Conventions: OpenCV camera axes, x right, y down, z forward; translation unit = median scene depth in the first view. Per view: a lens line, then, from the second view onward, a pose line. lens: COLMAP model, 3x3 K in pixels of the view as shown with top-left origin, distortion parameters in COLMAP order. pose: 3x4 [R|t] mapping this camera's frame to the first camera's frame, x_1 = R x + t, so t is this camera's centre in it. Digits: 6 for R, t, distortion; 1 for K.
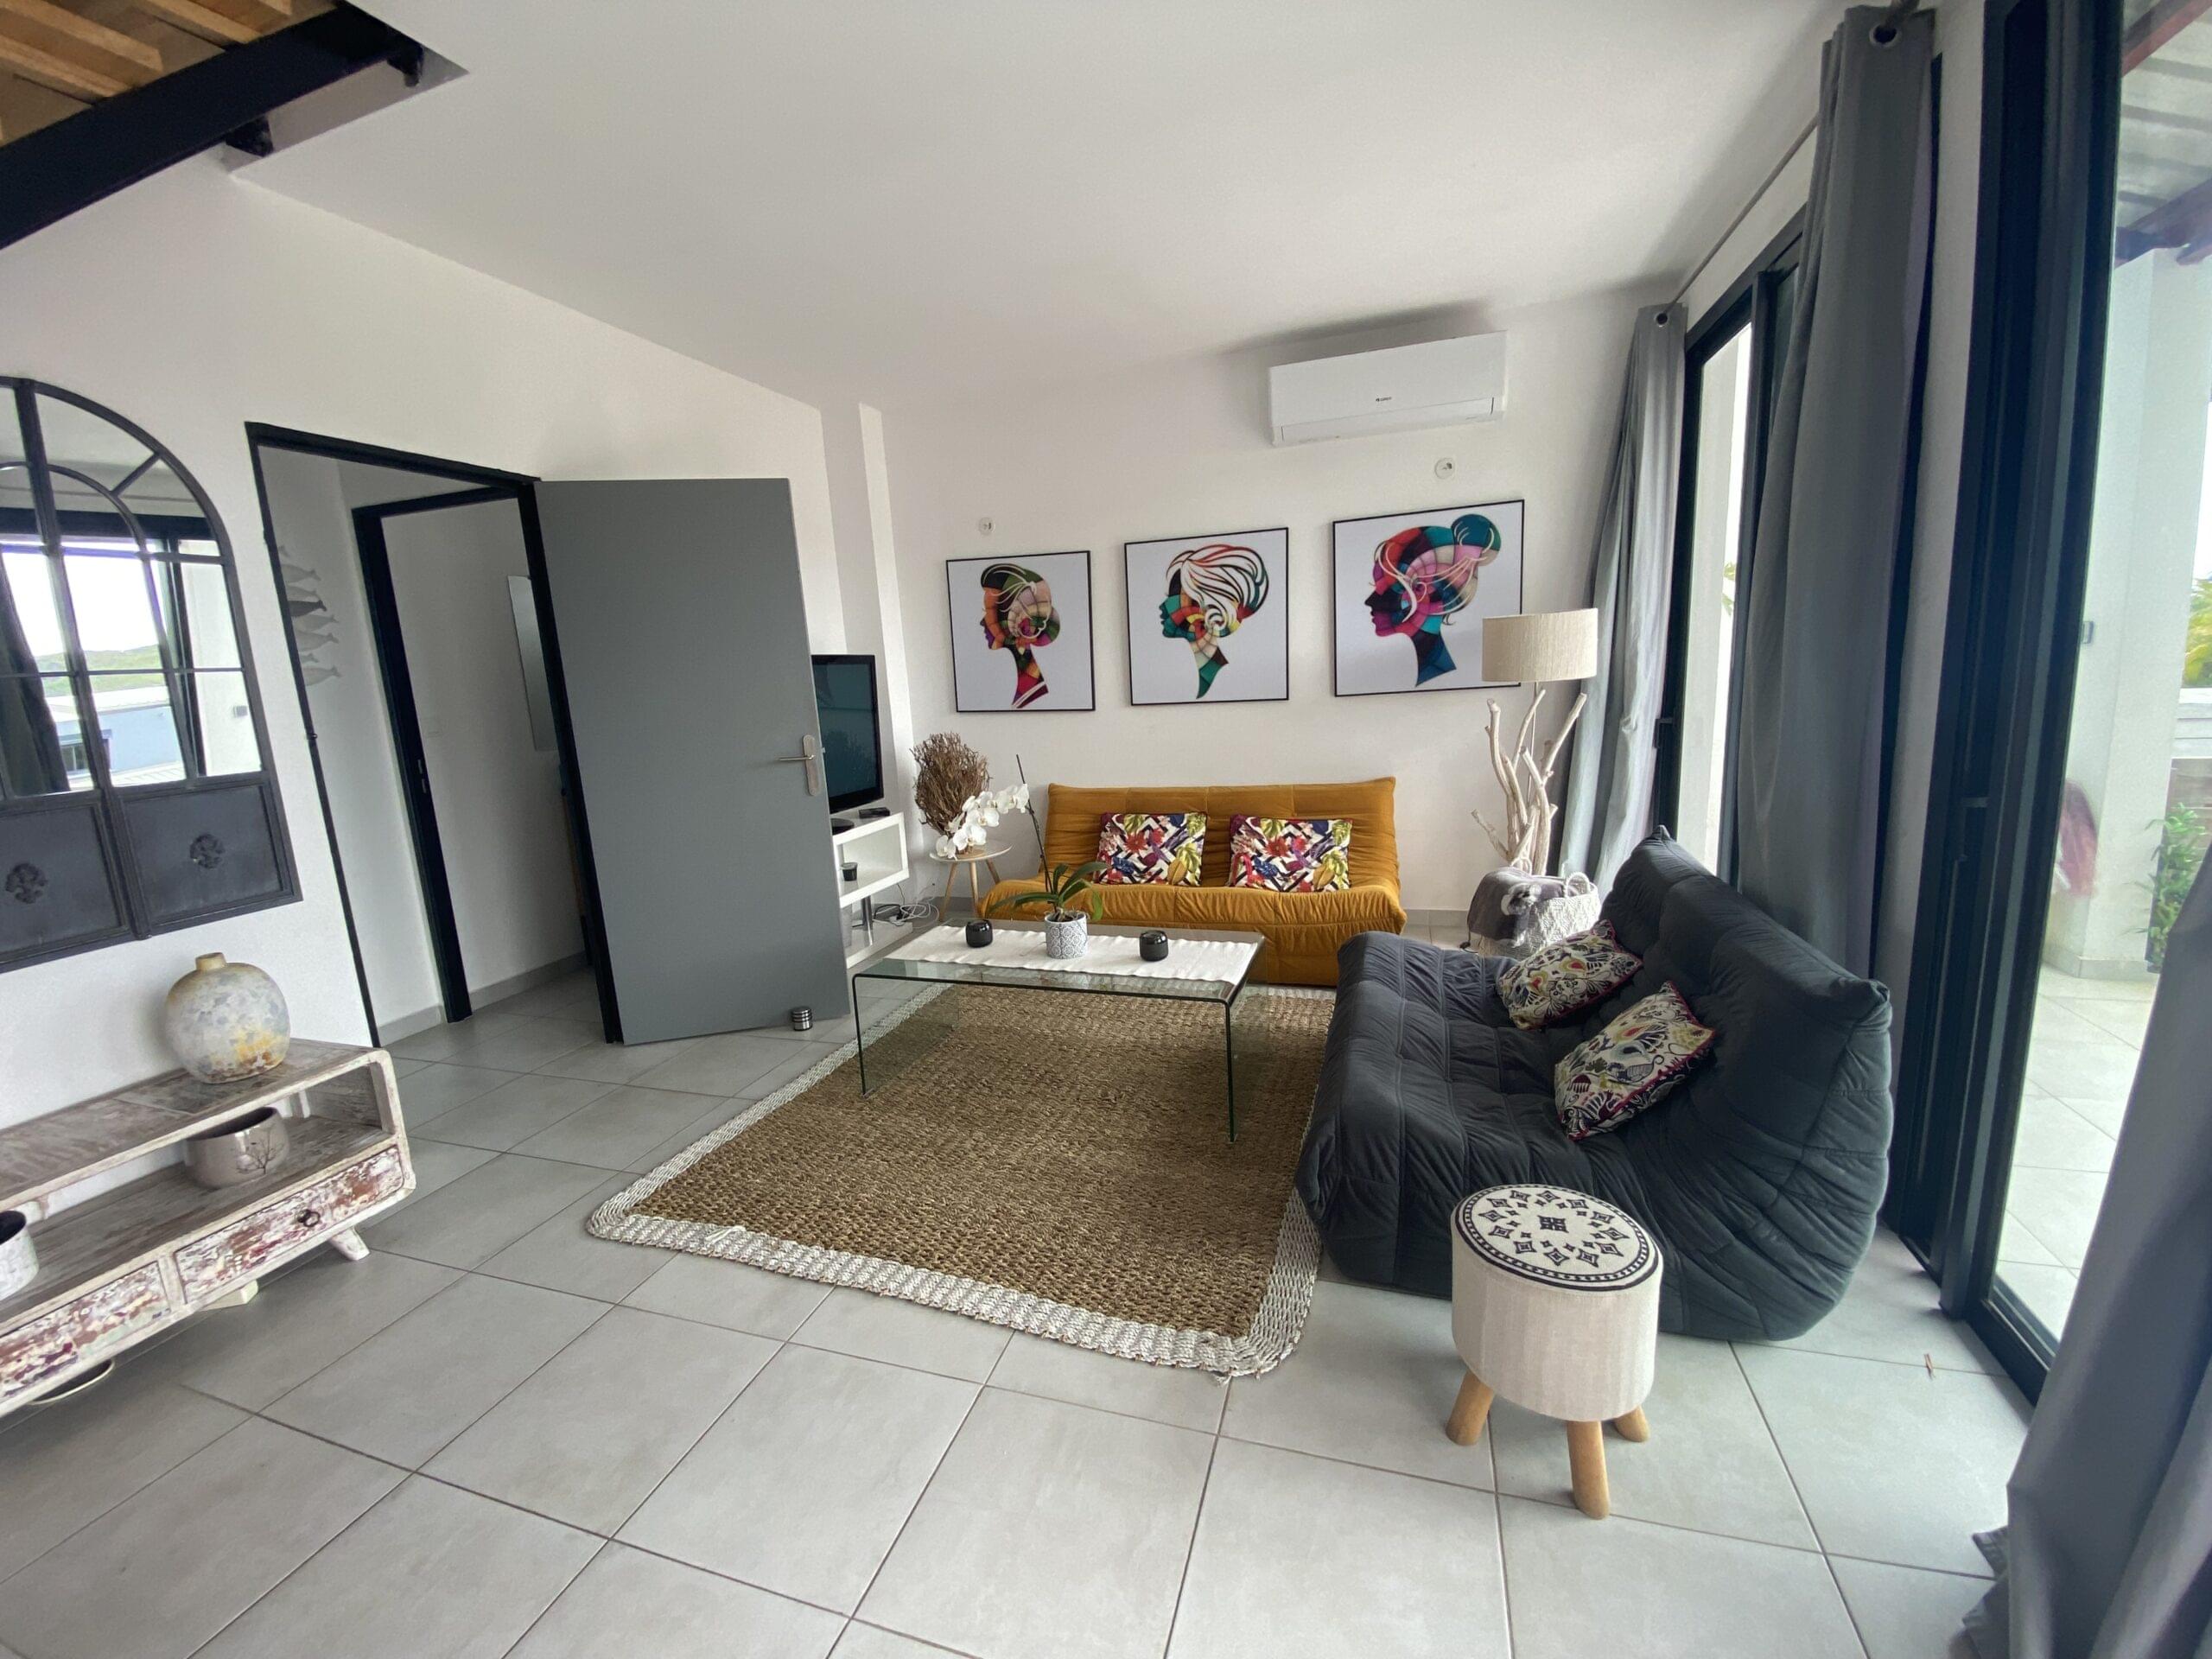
lens RADIAL K [[900.4, 0, 1100.2], [0, 900.4, 826.9], [0, 0, 1]] dist [0.071653, -0.053087]
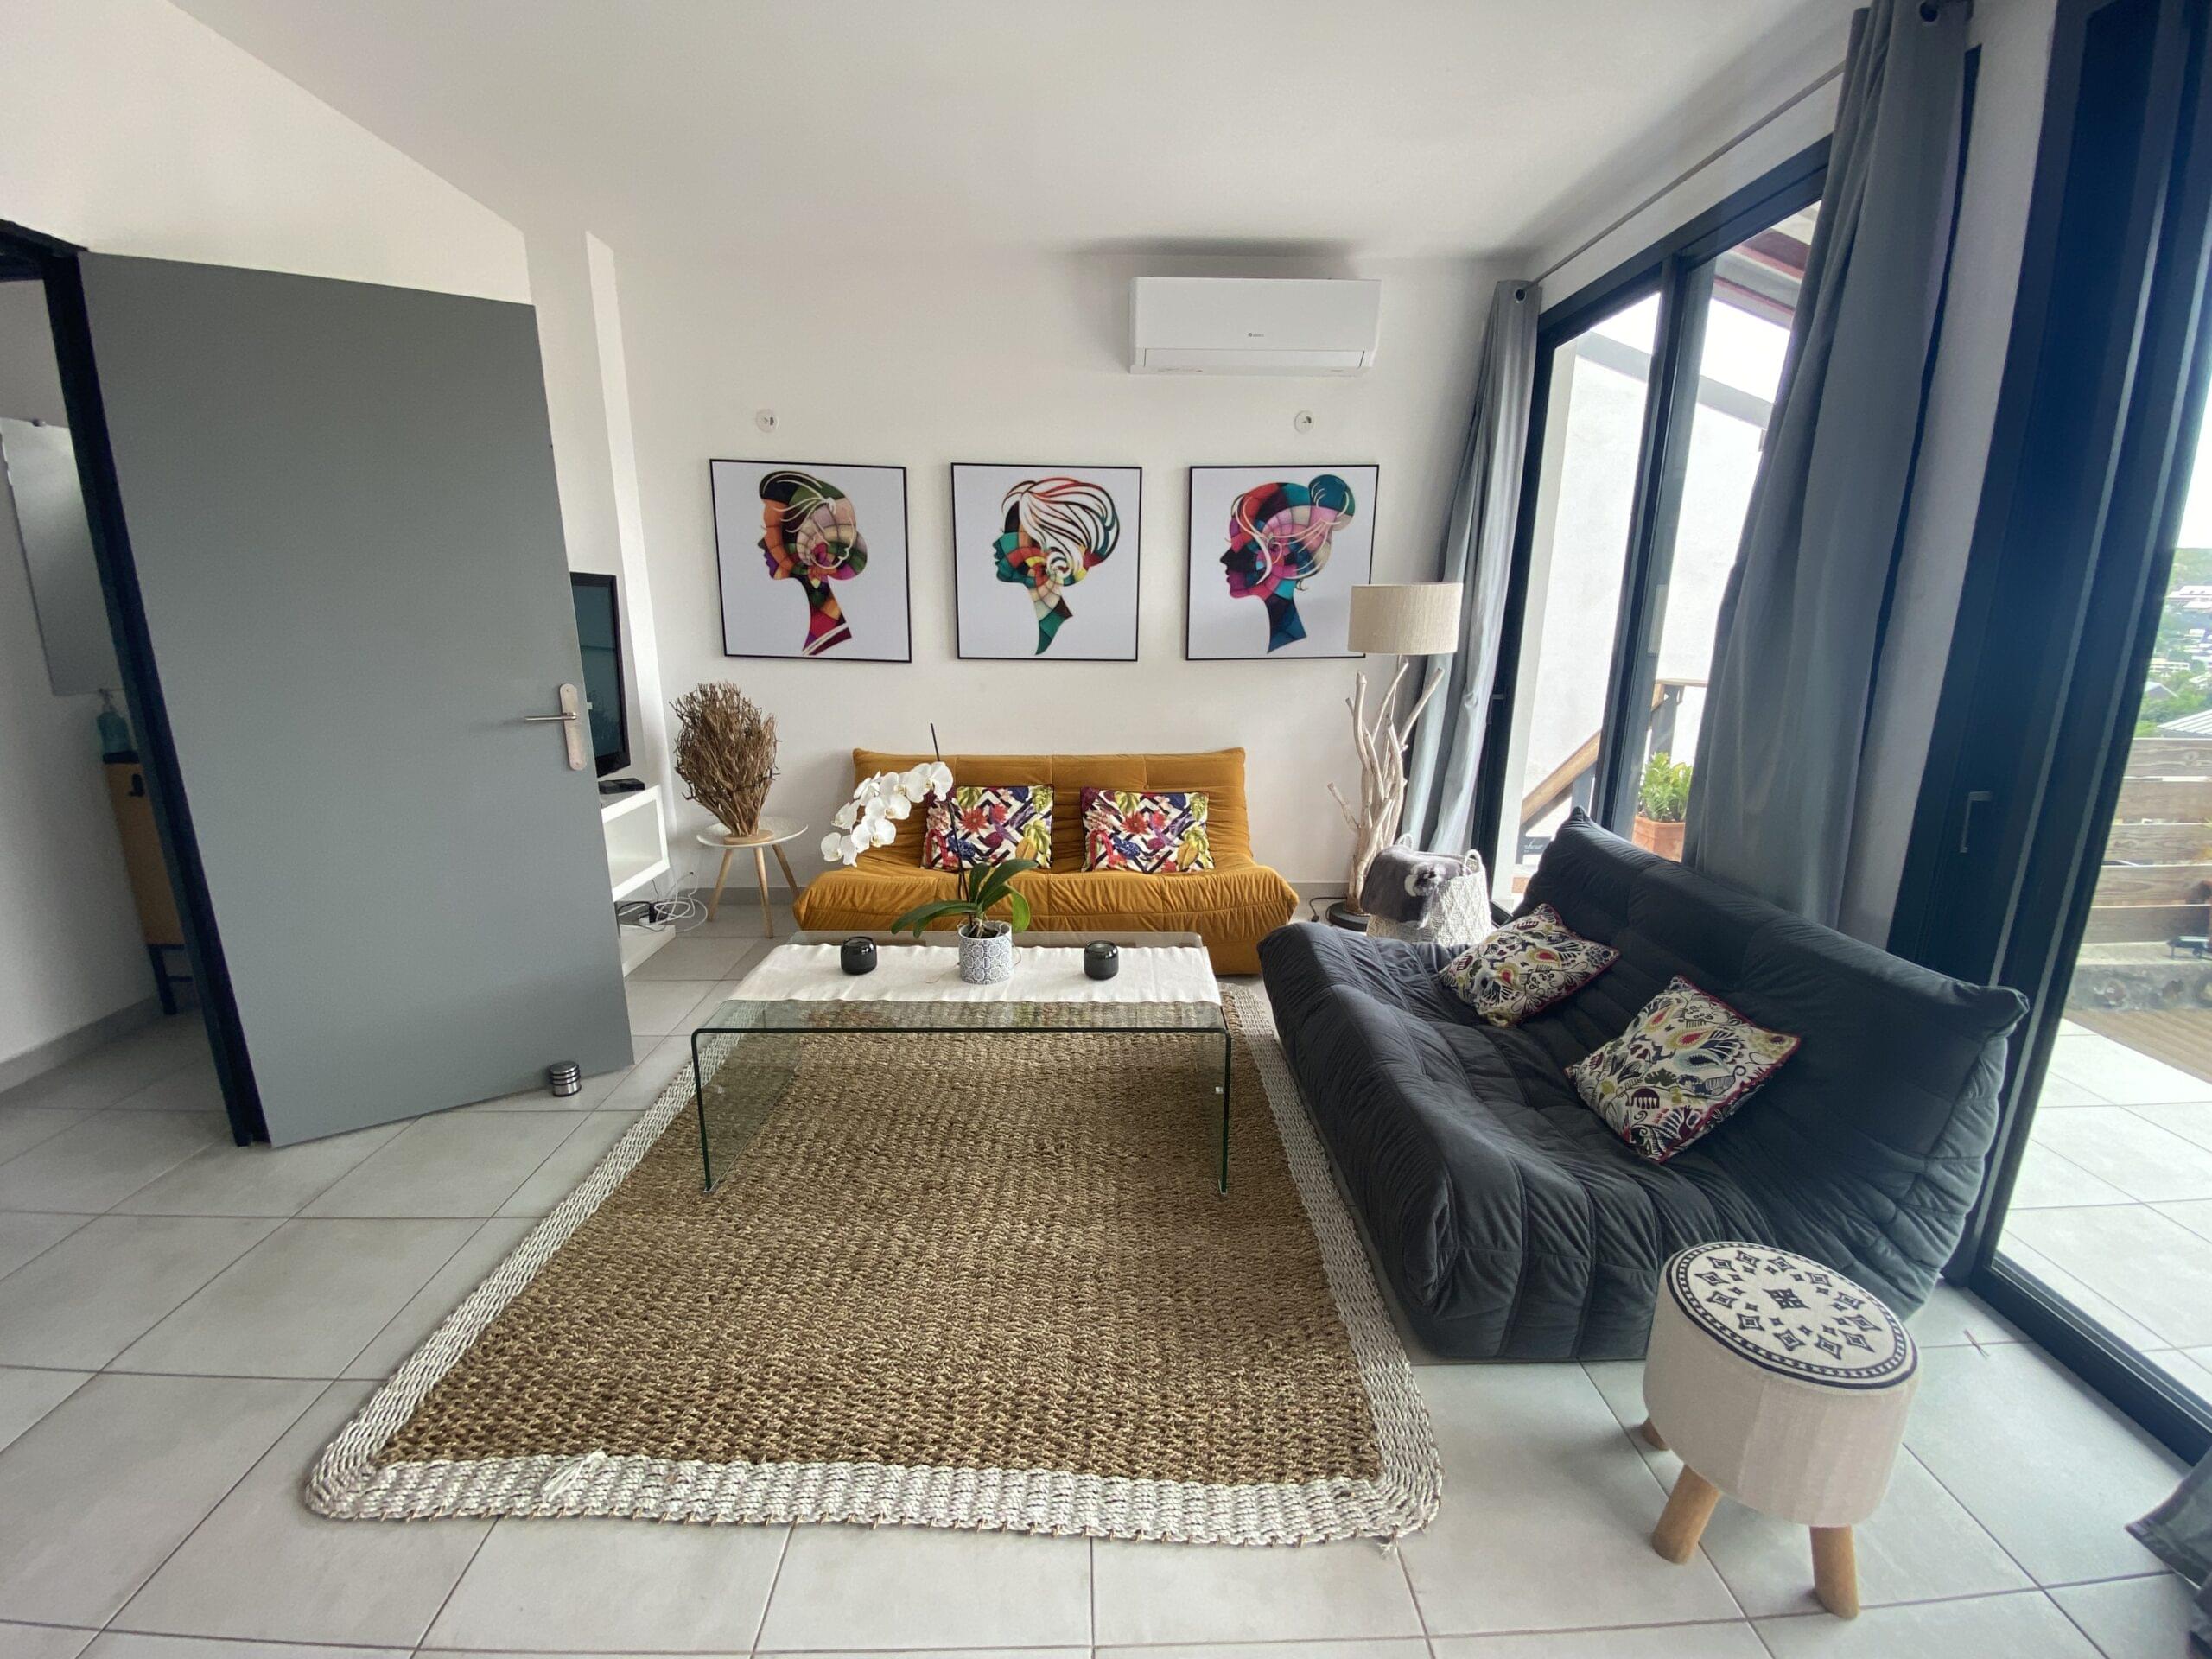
lens RADIAL K [[900.4, 0, 1100.2], [0, 900.4, 826.9], [0, 0, 1]] dist [0.071653, -0.053087]
pose [[0.940796, -0.020034, 0.338382, -0.150994], [0.002785, 0.998675, 0.051385, -0.021819], [-0.338963, -0.047400, 0.939605, 0.161312]]
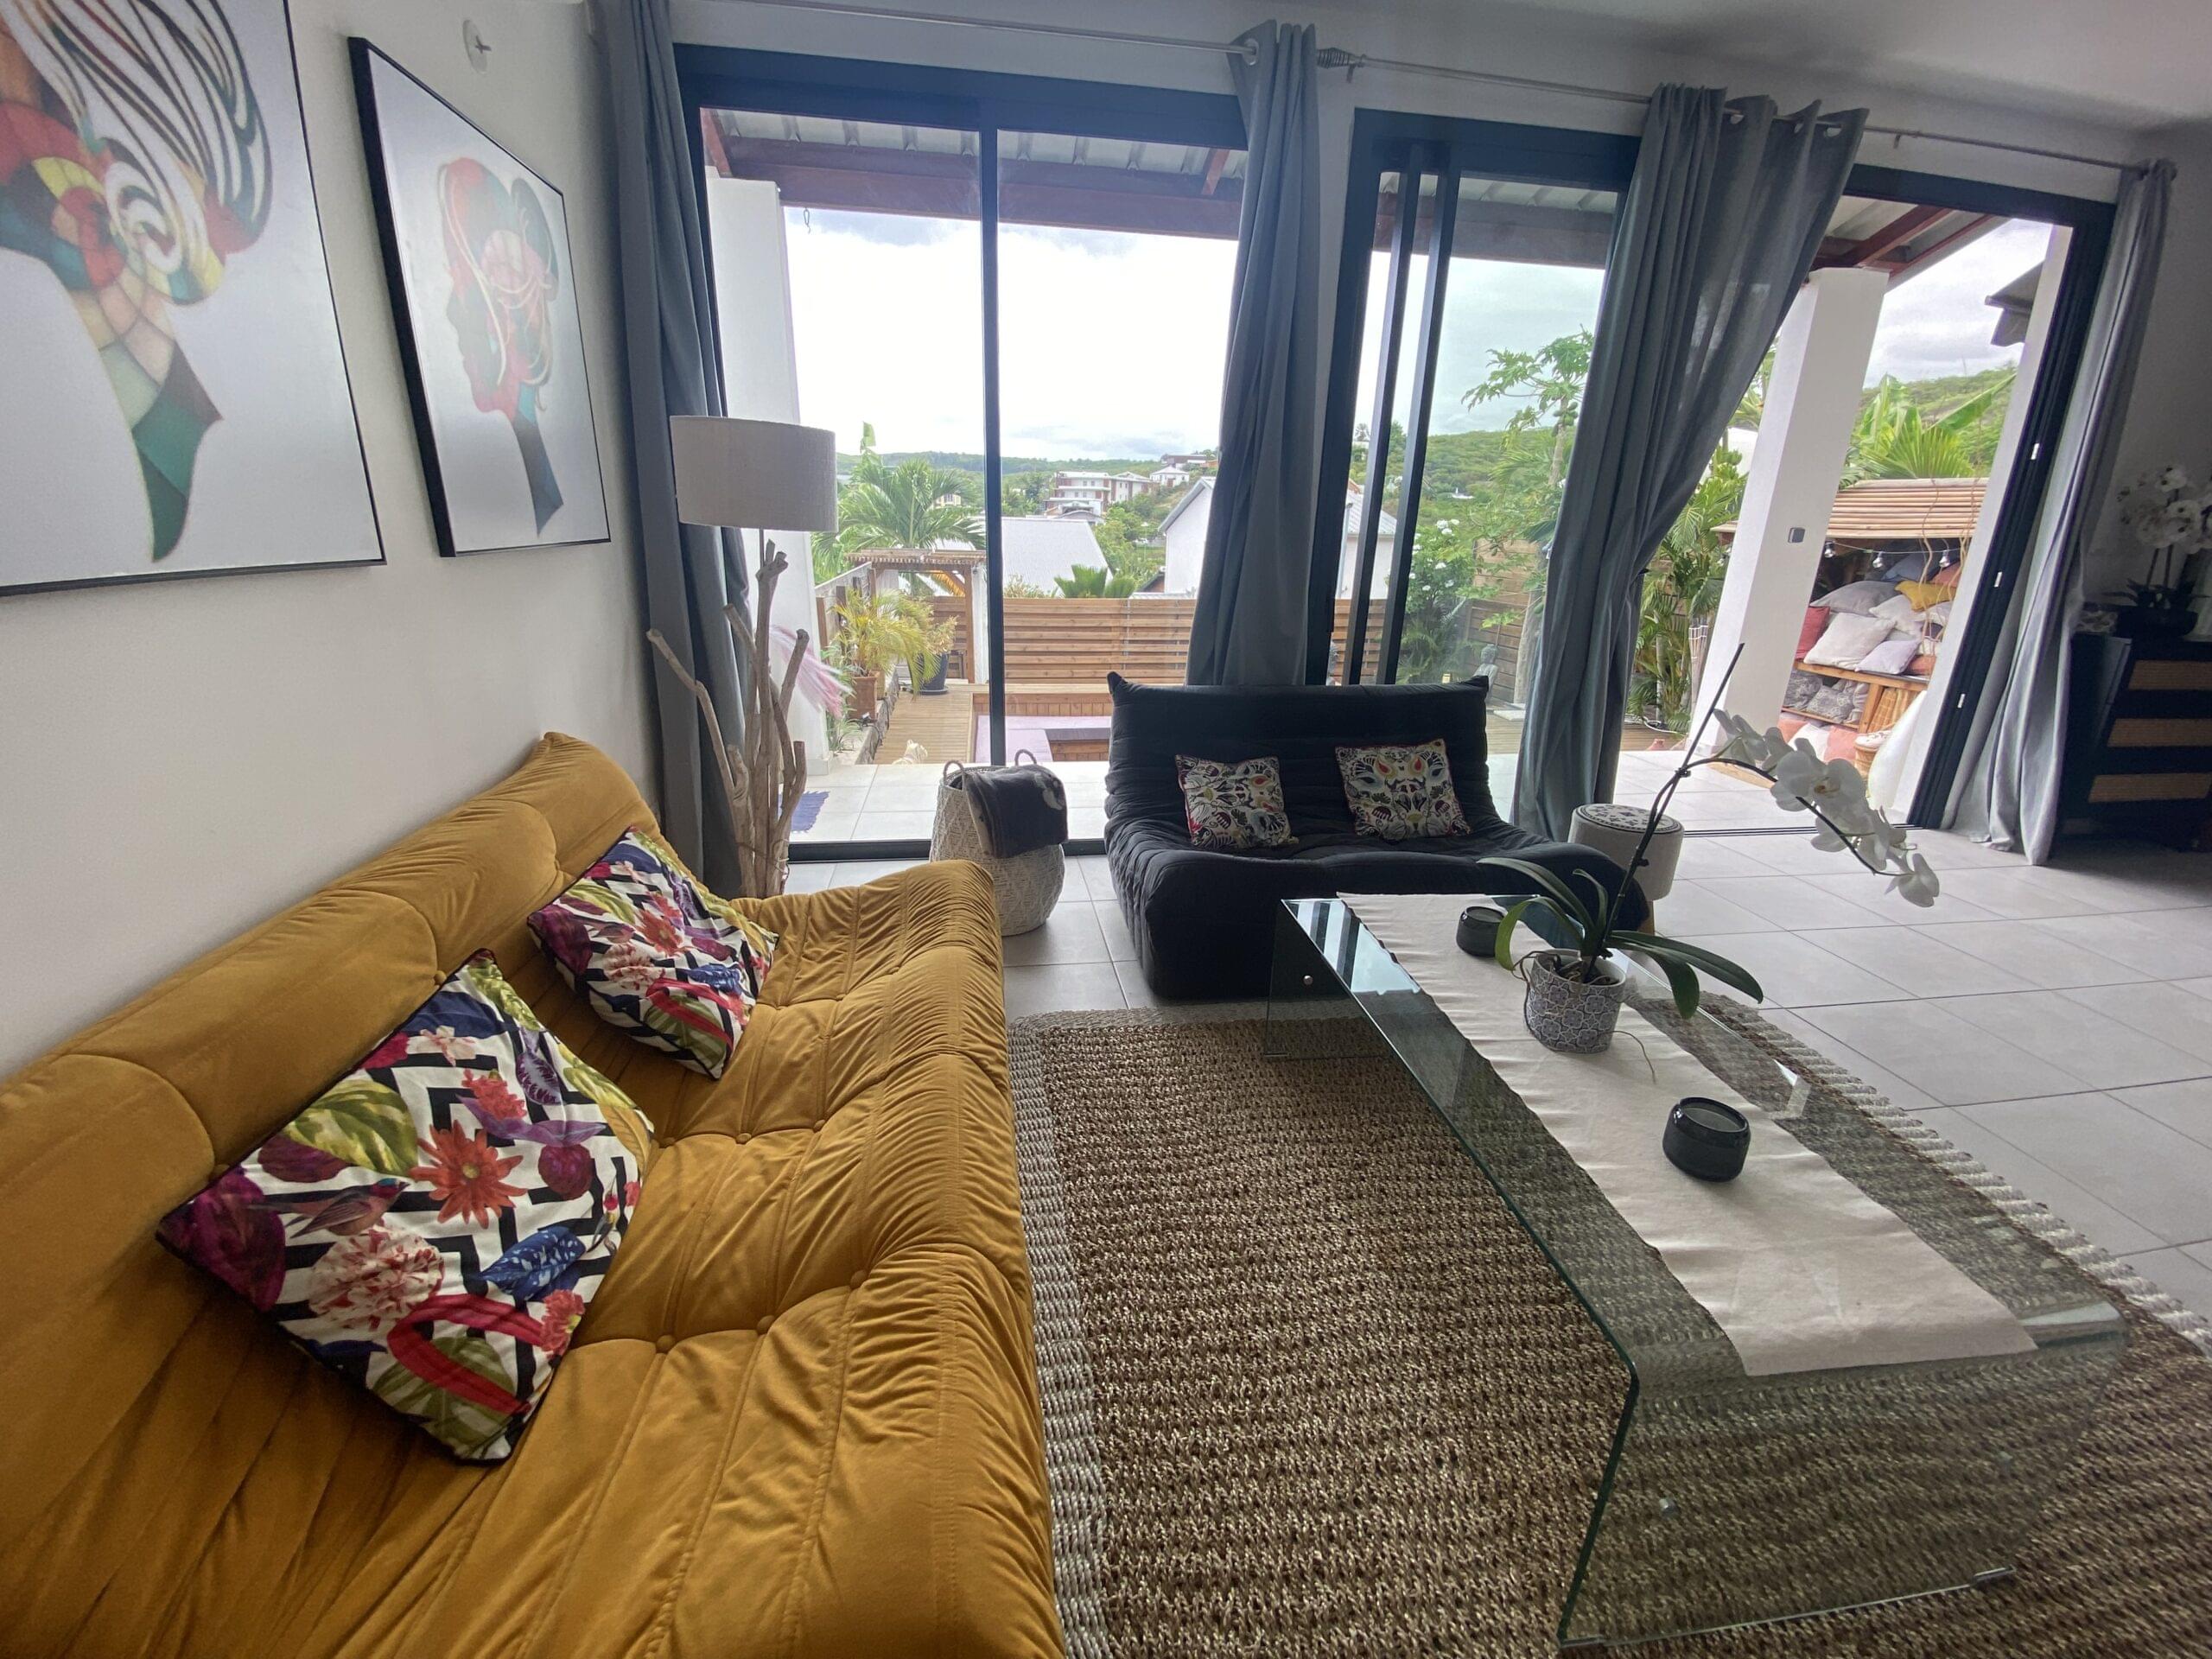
lens RADIAL K [[905.4, 0, 1093.2], [0, 905.4, 829.2], [0, 0, 1]] dist [0.010330, -0.016481]
pose [[-0.437876, -0.244157, 0.865247, -0.236850], [0.154587, 0.927635, 0.339994, -0.133479], [-0.885645, 0.282631, -0.368446, 0.998251]]
